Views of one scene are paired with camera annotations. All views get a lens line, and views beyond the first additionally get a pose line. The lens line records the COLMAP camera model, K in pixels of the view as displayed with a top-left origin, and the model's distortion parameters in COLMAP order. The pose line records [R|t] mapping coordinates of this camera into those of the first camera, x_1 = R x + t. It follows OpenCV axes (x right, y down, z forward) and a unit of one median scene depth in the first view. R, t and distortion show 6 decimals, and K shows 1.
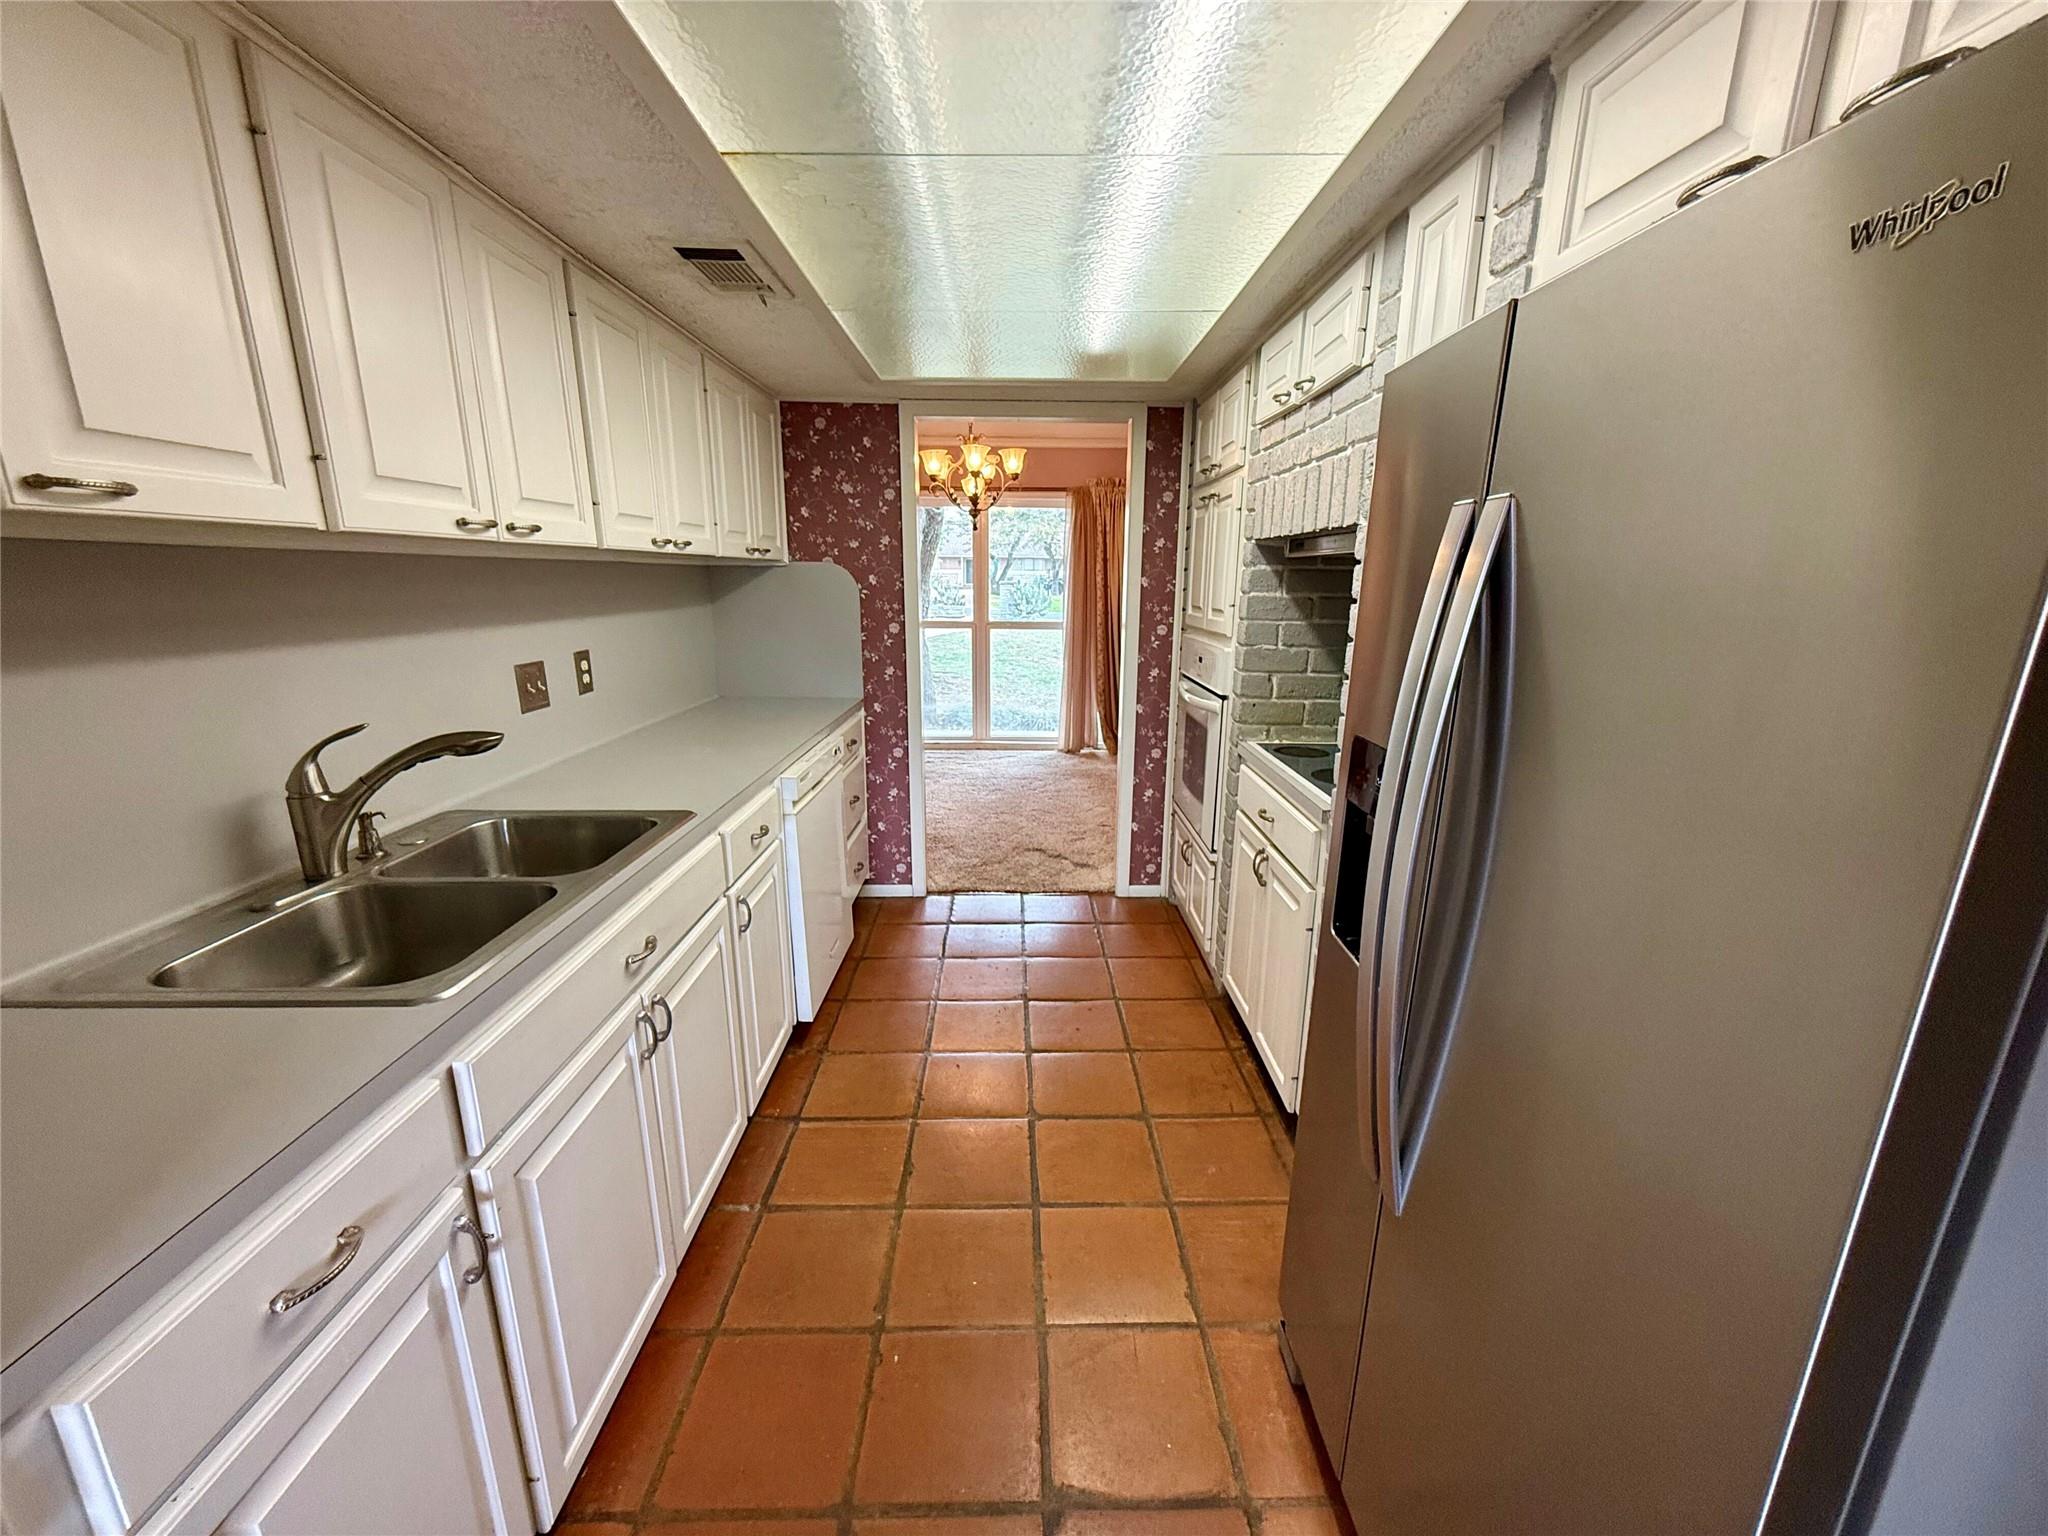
lens RADIAL K [[812.5, 0, 1015.2], [0, 812.5, 774.6], [0, 0, 1]] dist [-0.004258, 0.000354]
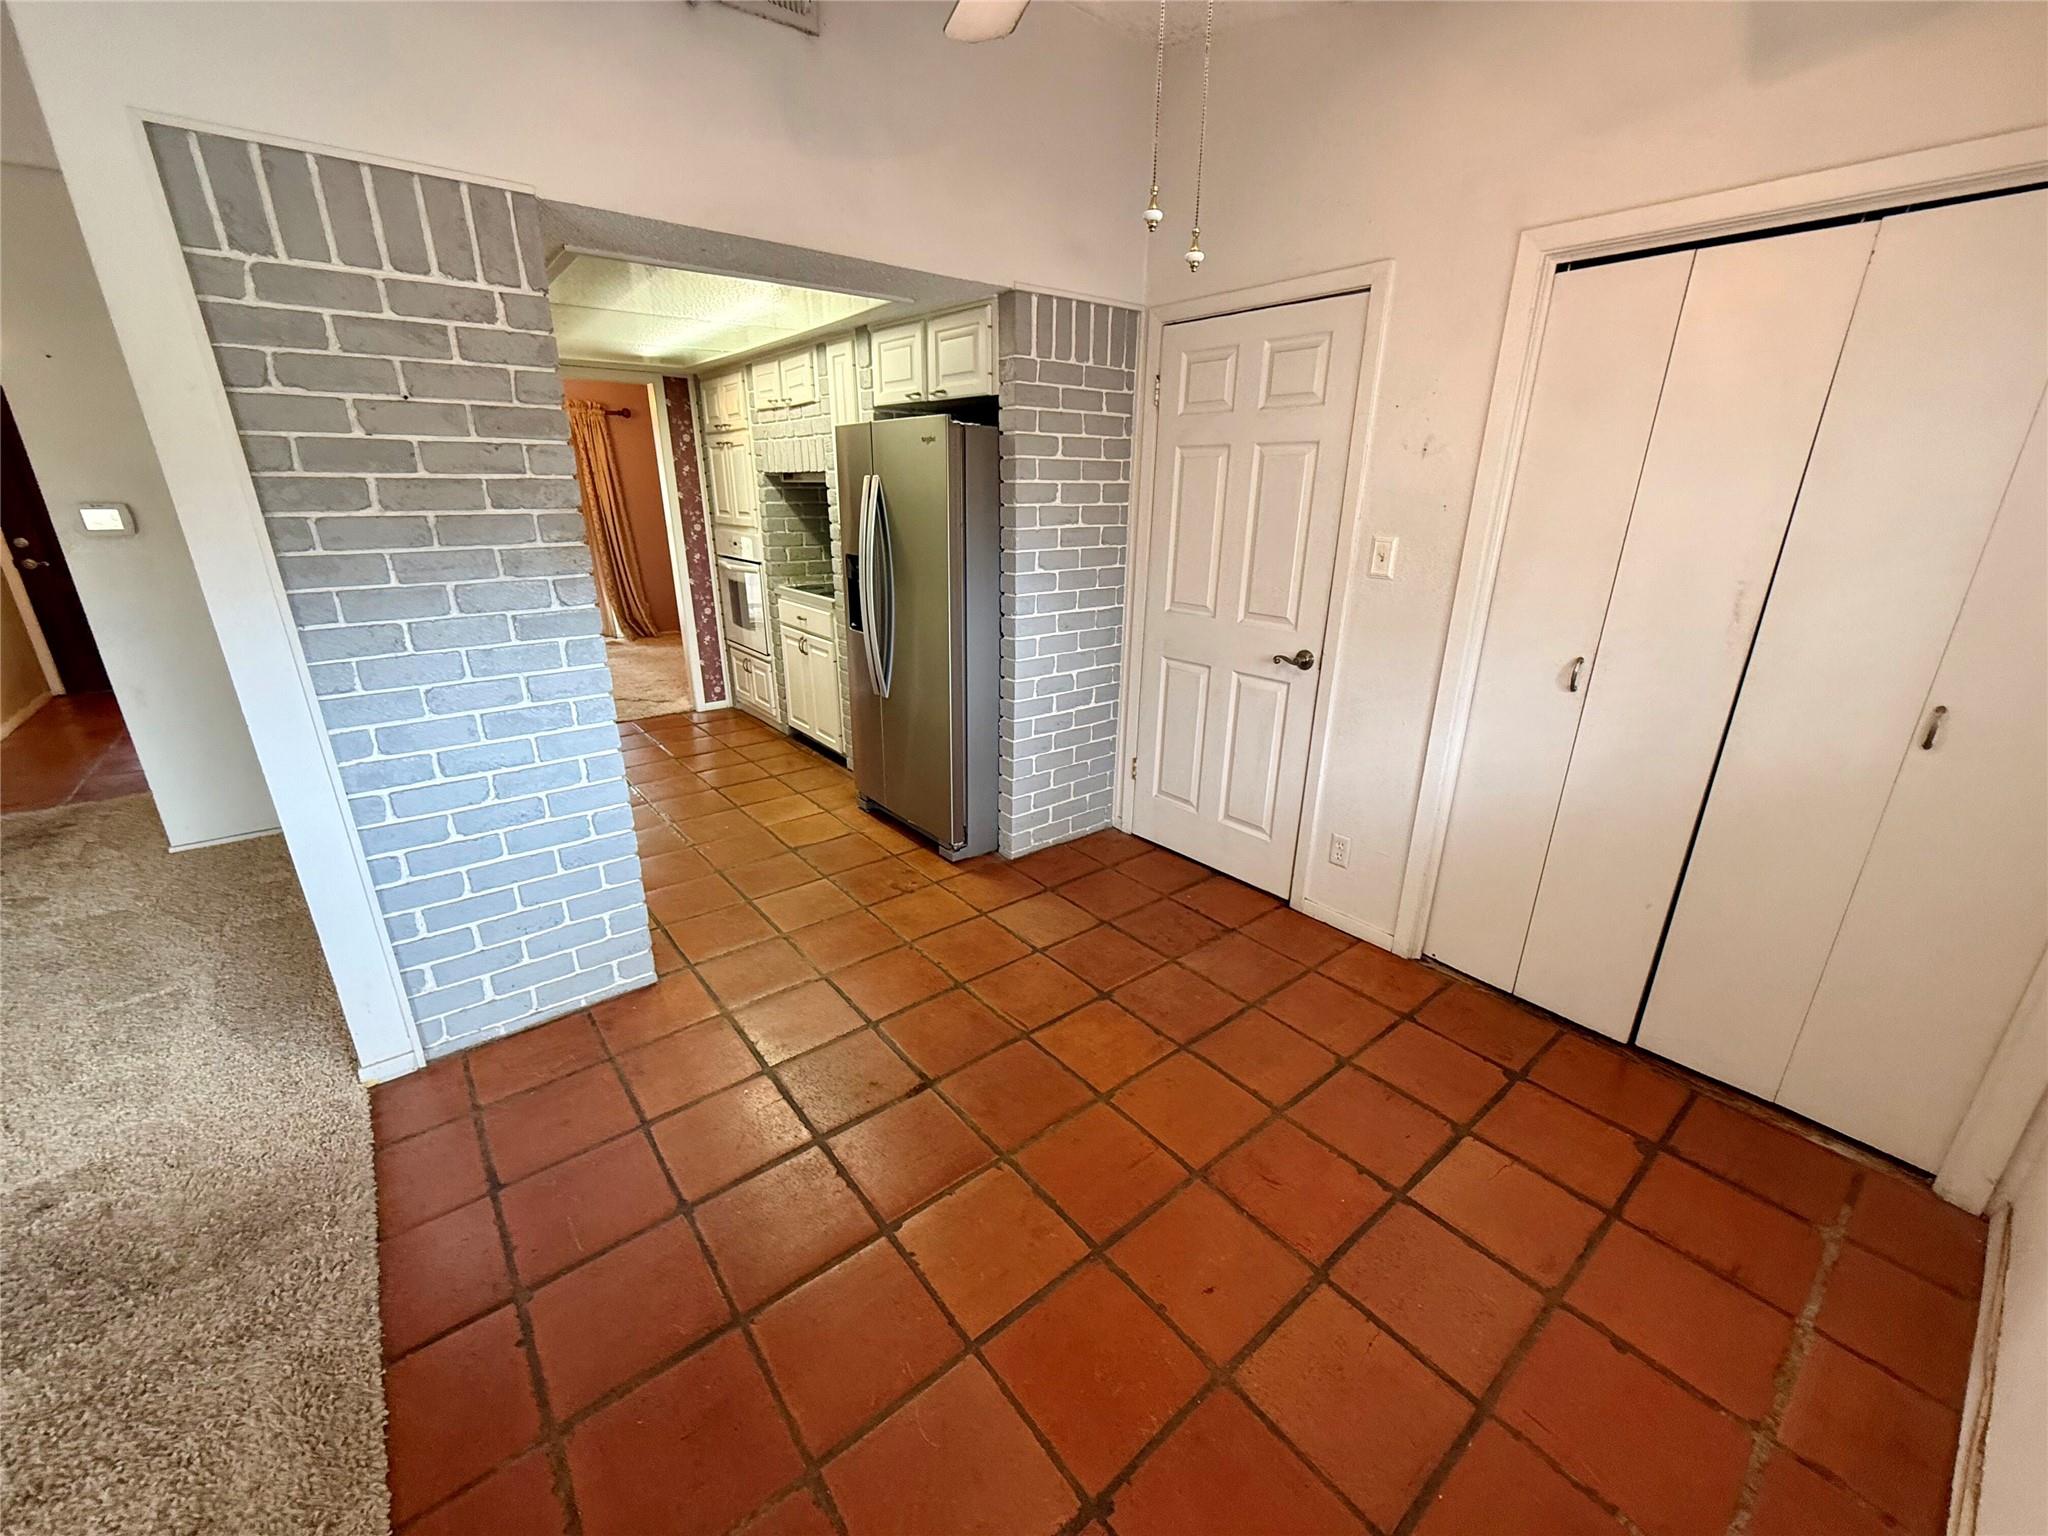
lens RADIAL K [[812.5, 0, 1025.5], [0, 812.5, 762.4], [0, 0, 1]] dist [-0.004258, 0.000354]
pose [[0.781183, -0.205362, 0.589558, -0.445610], [0.147911, 0.978343, 0.144802, 0.168081], [-0.606527, -0.025915, 0.794640, -0.805452]]
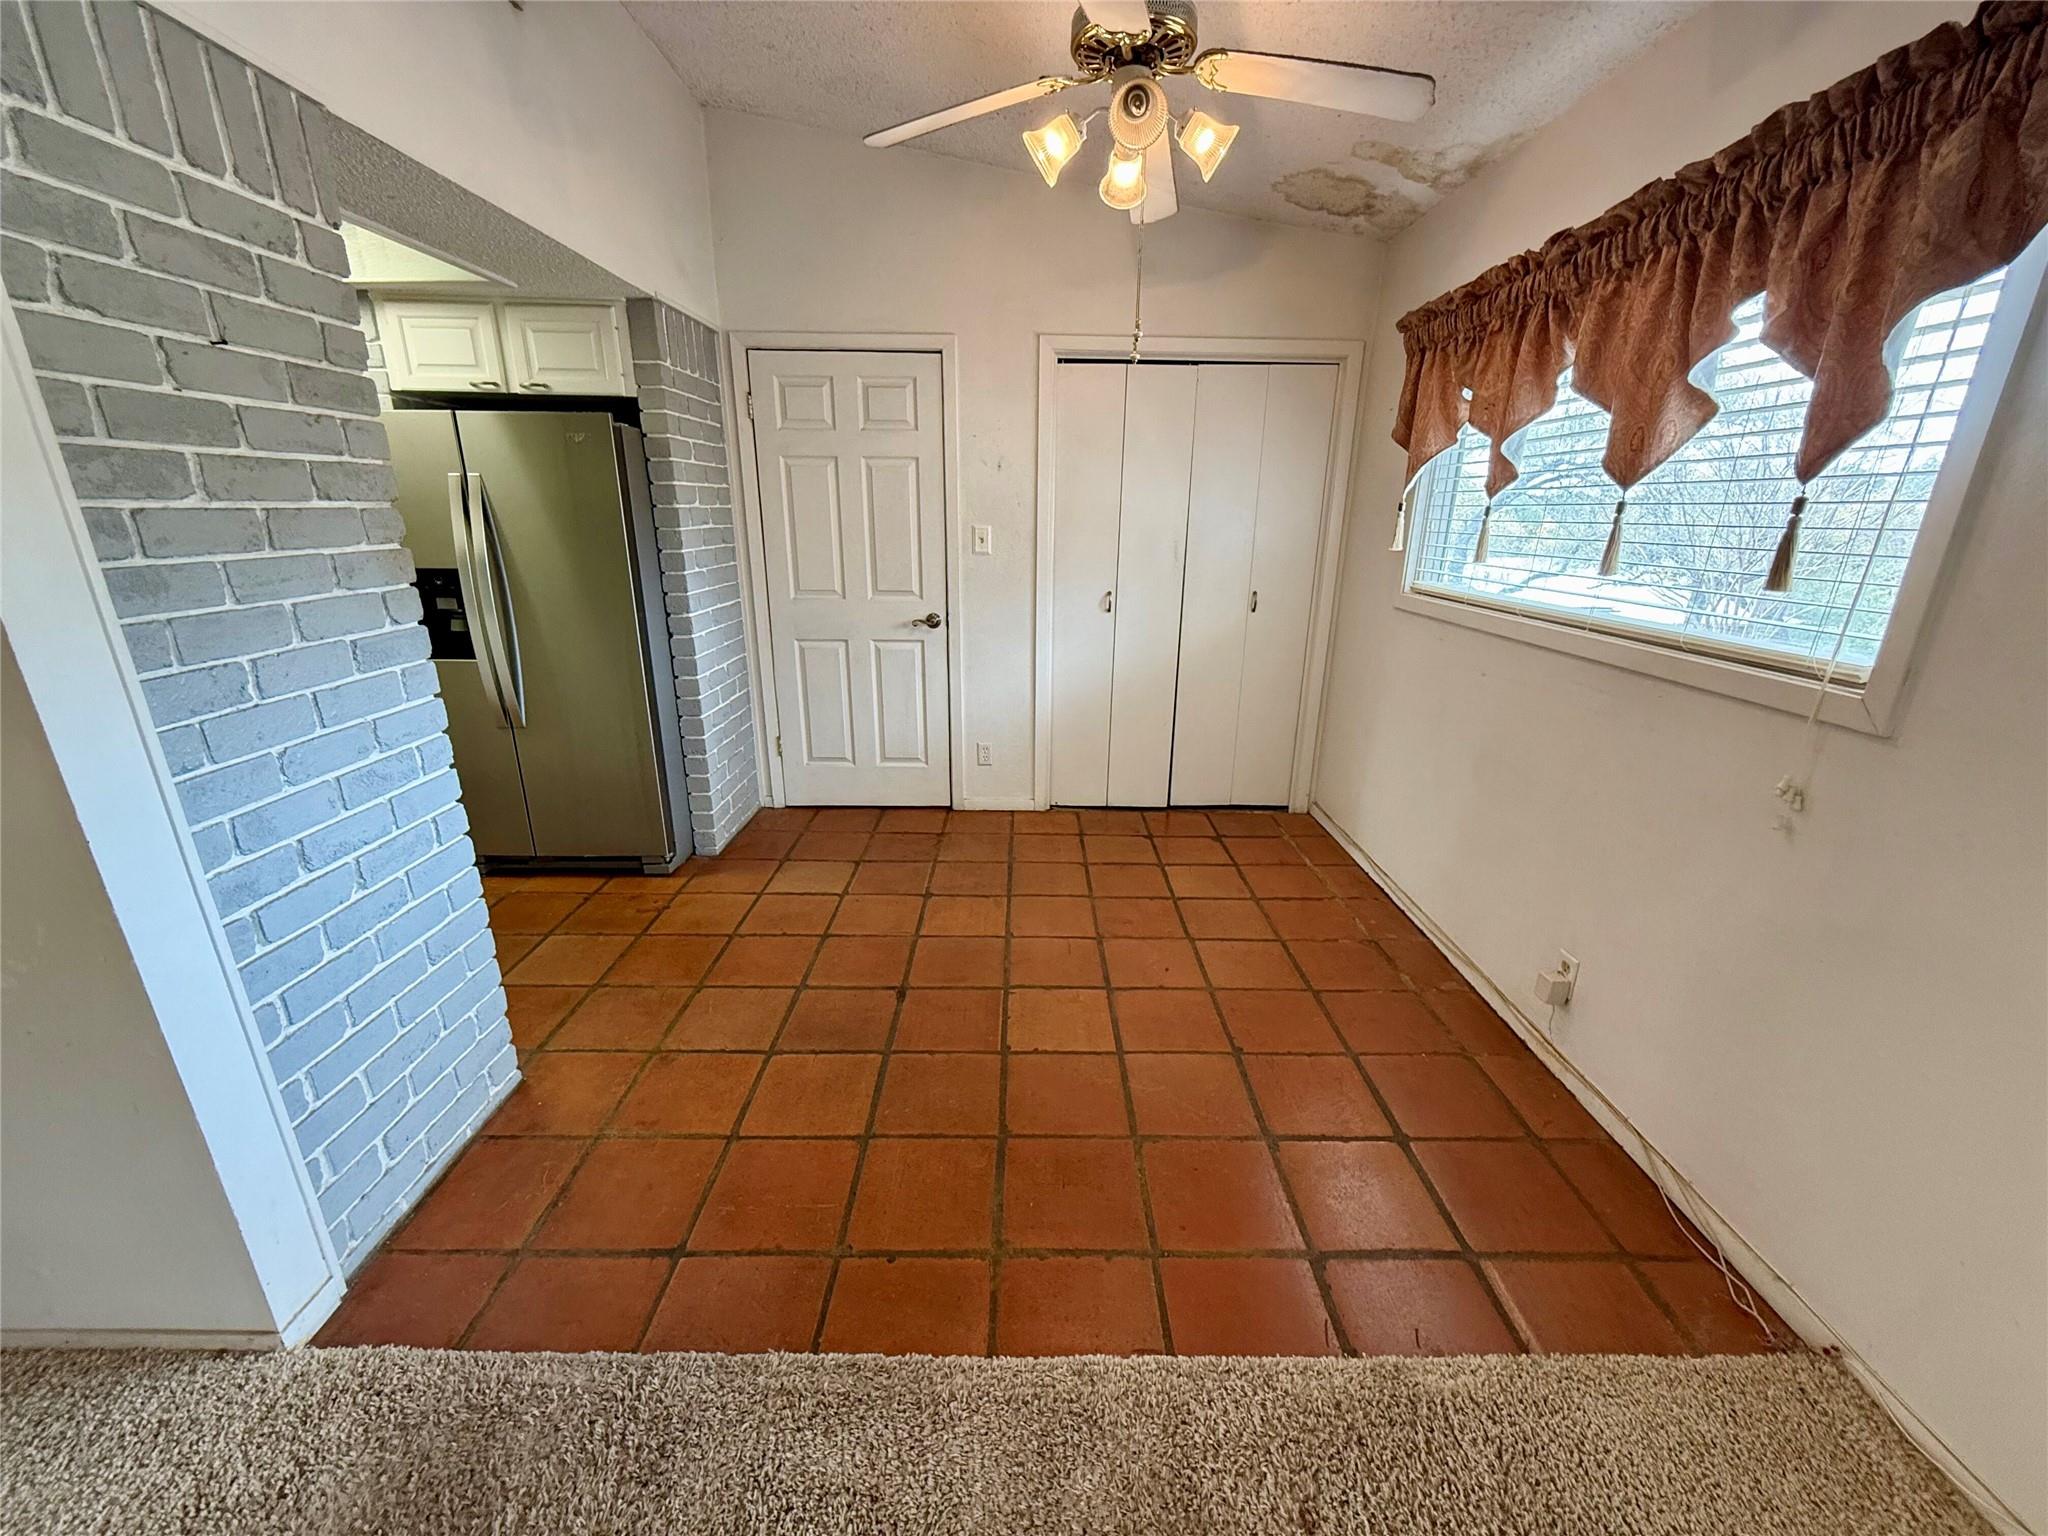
lens RADIAL K [[812.5, 0, 1033.1], [0, 812.5, 757.9], [0, 0, 1]] dist [-0.004258, 0.000354]
pose [[0.001065, -0.302913, 0.953018, -0.938355], [0.227660, 0.928066, 0.294728, 0.086846], [-0.973740, 0.216650, 0.069949, -0.384897]]
